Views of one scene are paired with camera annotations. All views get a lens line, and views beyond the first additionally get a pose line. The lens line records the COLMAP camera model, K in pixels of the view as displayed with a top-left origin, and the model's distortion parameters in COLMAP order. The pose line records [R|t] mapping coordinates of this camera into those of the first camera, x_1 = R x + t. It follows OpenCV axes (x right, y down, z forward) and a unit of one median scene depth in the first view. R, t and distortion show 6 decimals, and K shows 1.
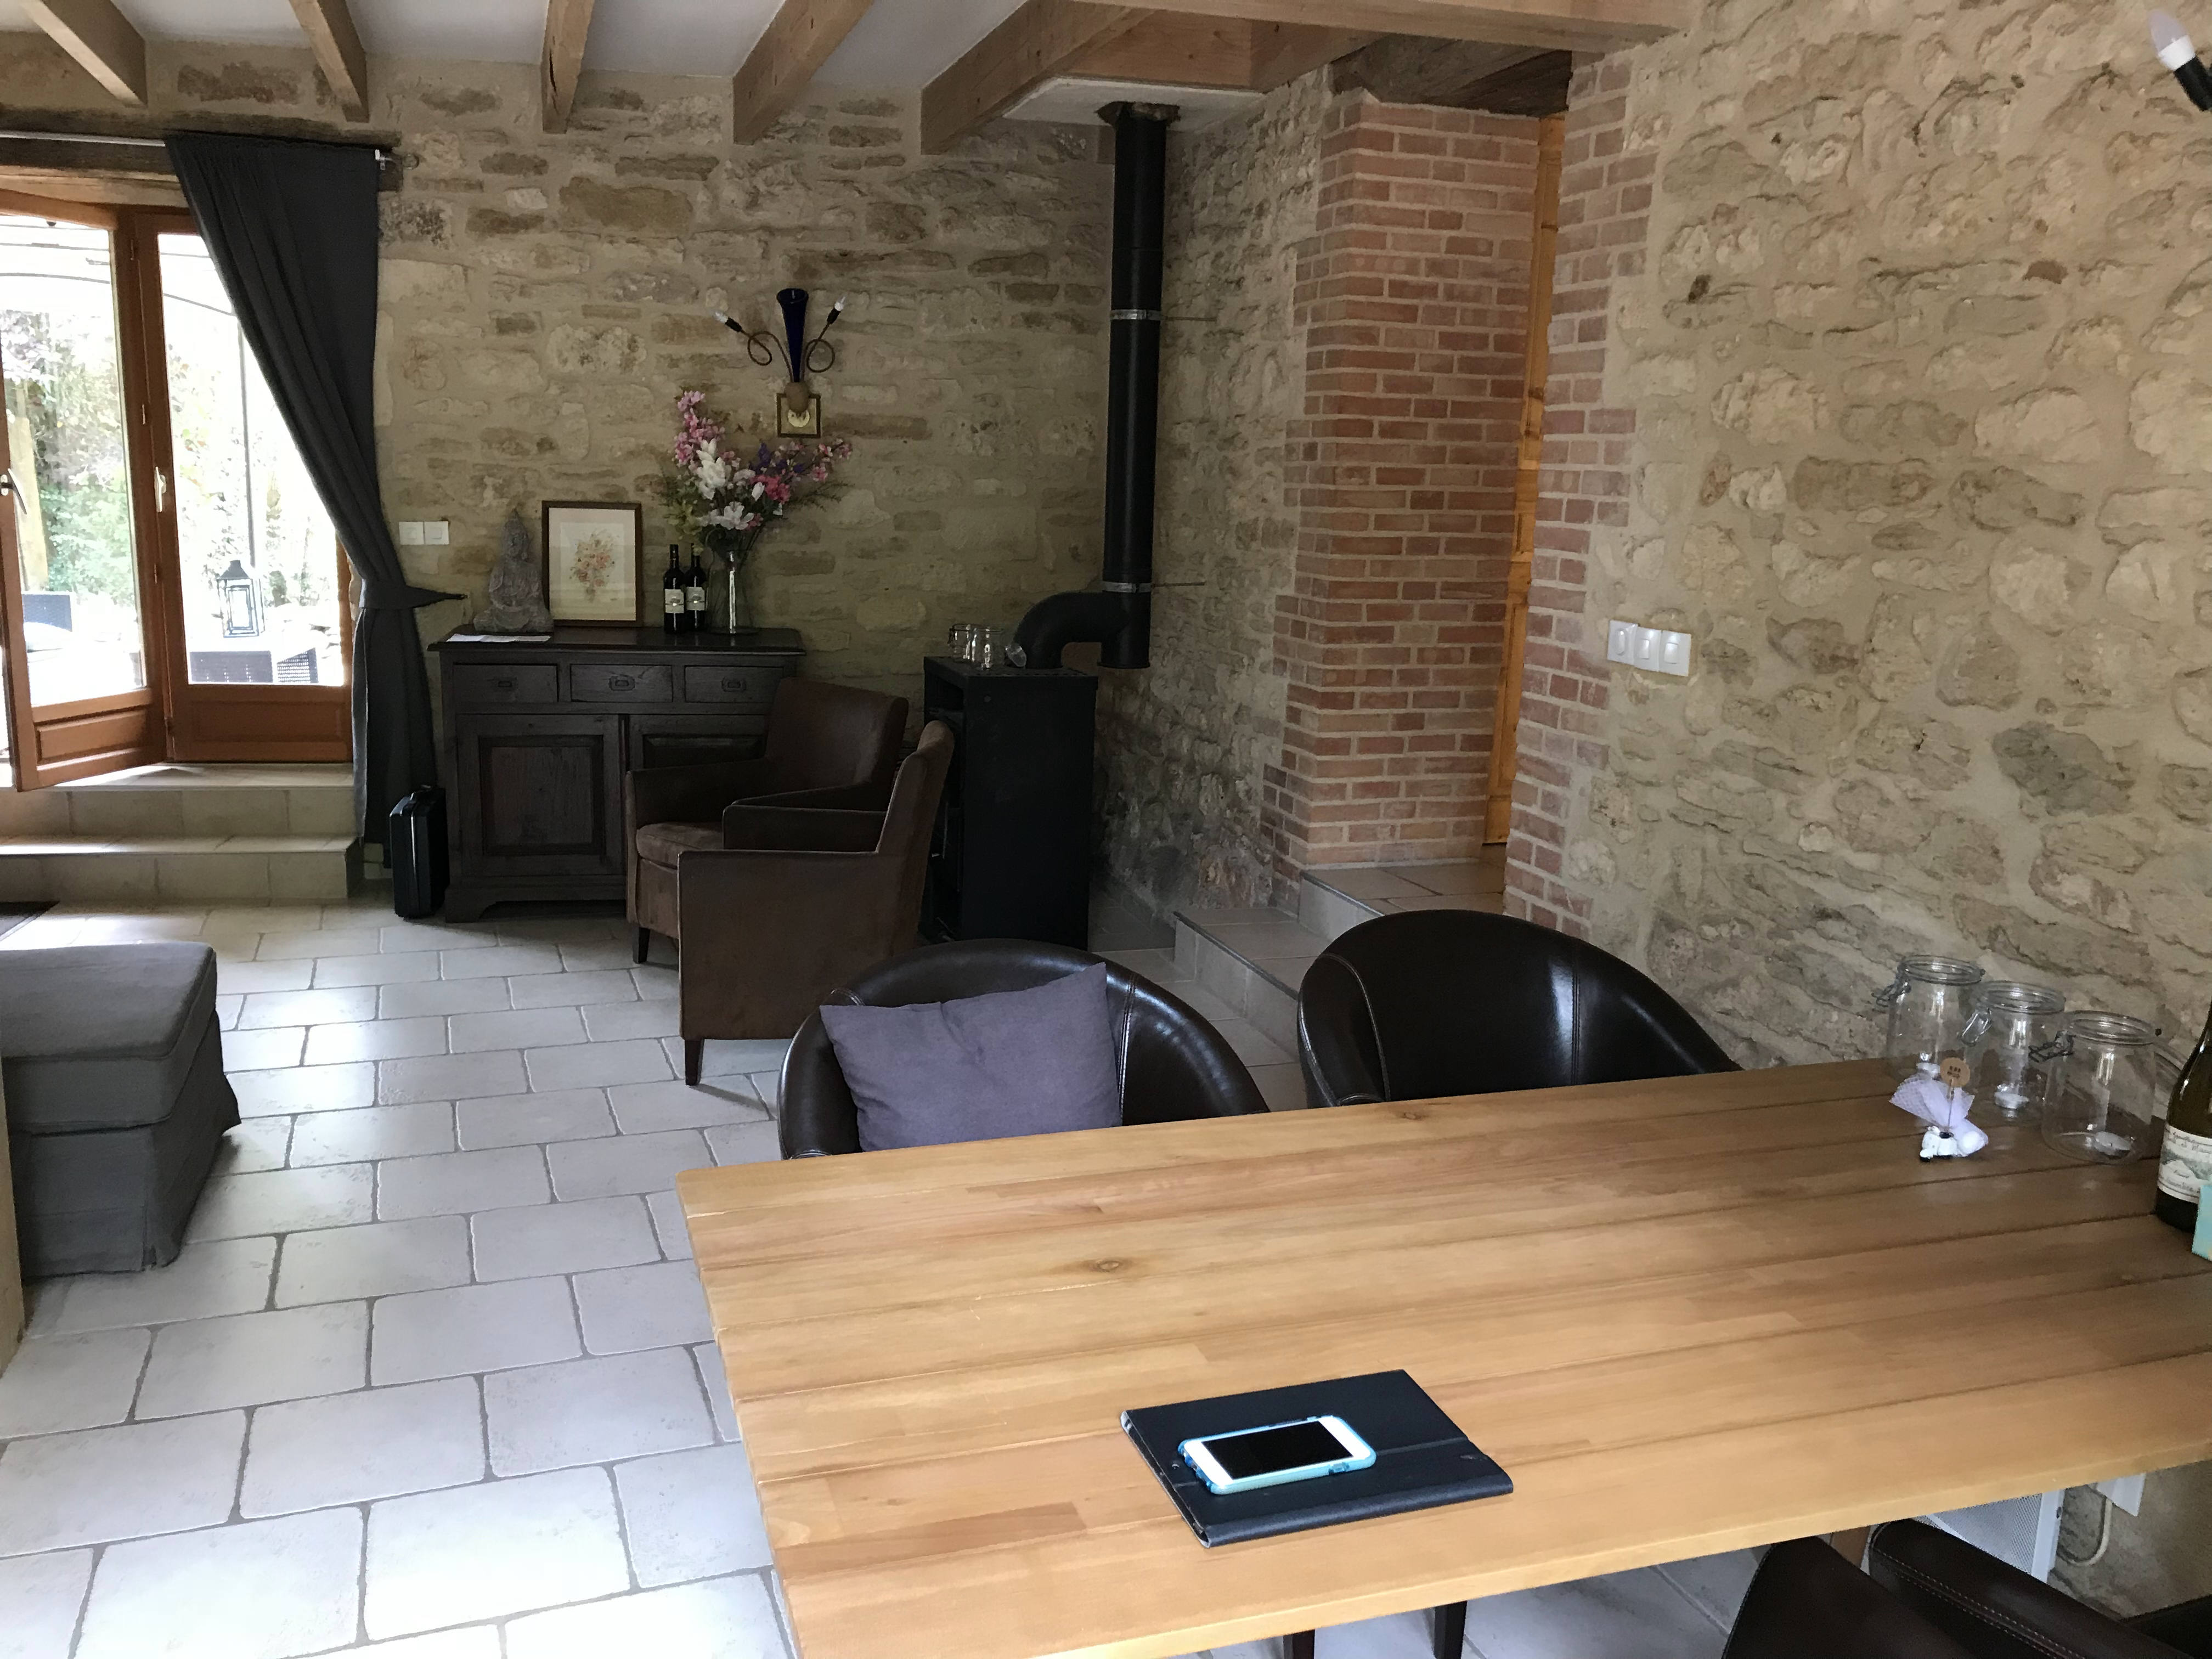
lens RADIAL K [[1778.6, 0, 1103.5], [0, 1778.6, 832.2], [0, 0, 1]] dist [0.014217, -0.024480]
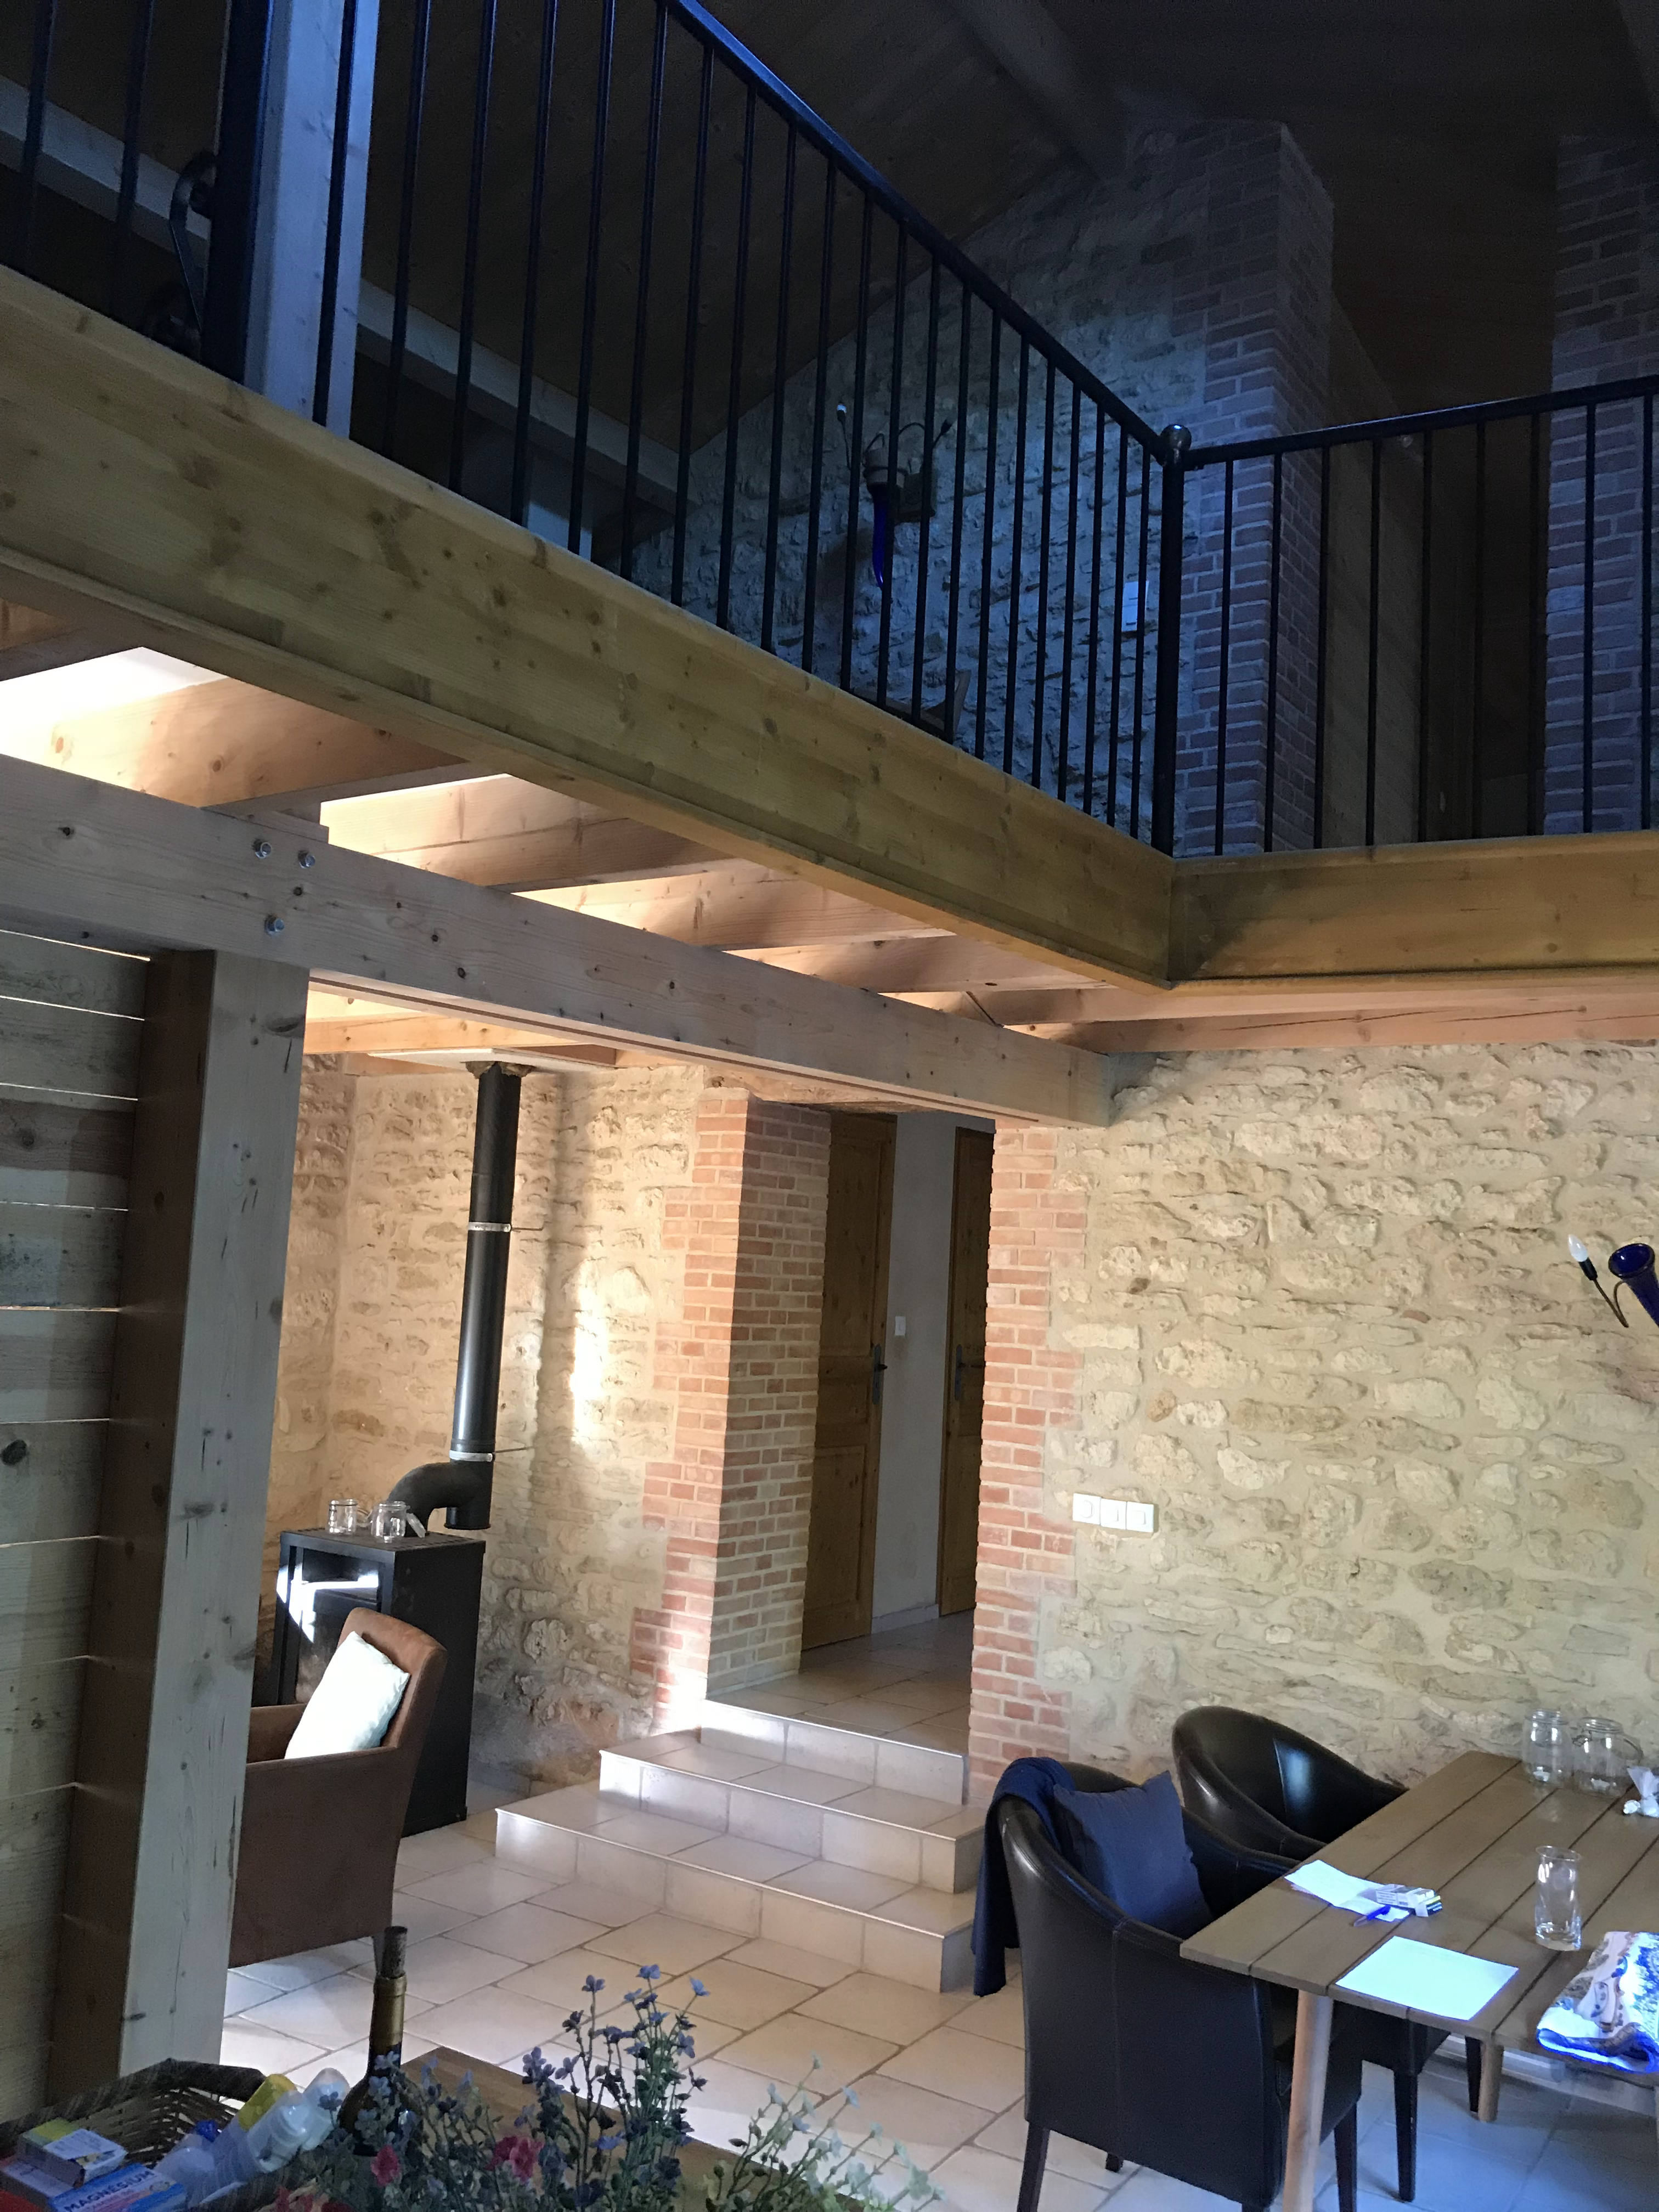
lens RADIAL K [[1778.6, 0, 833.2], [0, 1778.6, 1094.8], [0, 0, 1]] dist [0.014217, -0.024480]
pose [[0.785424, 0.073522, 0.614576, -0.802389], [0.096769, 0.966124, -0.239249, -0.103649], [-0.611346, 0.247384, 0.751703, -0.074843]]
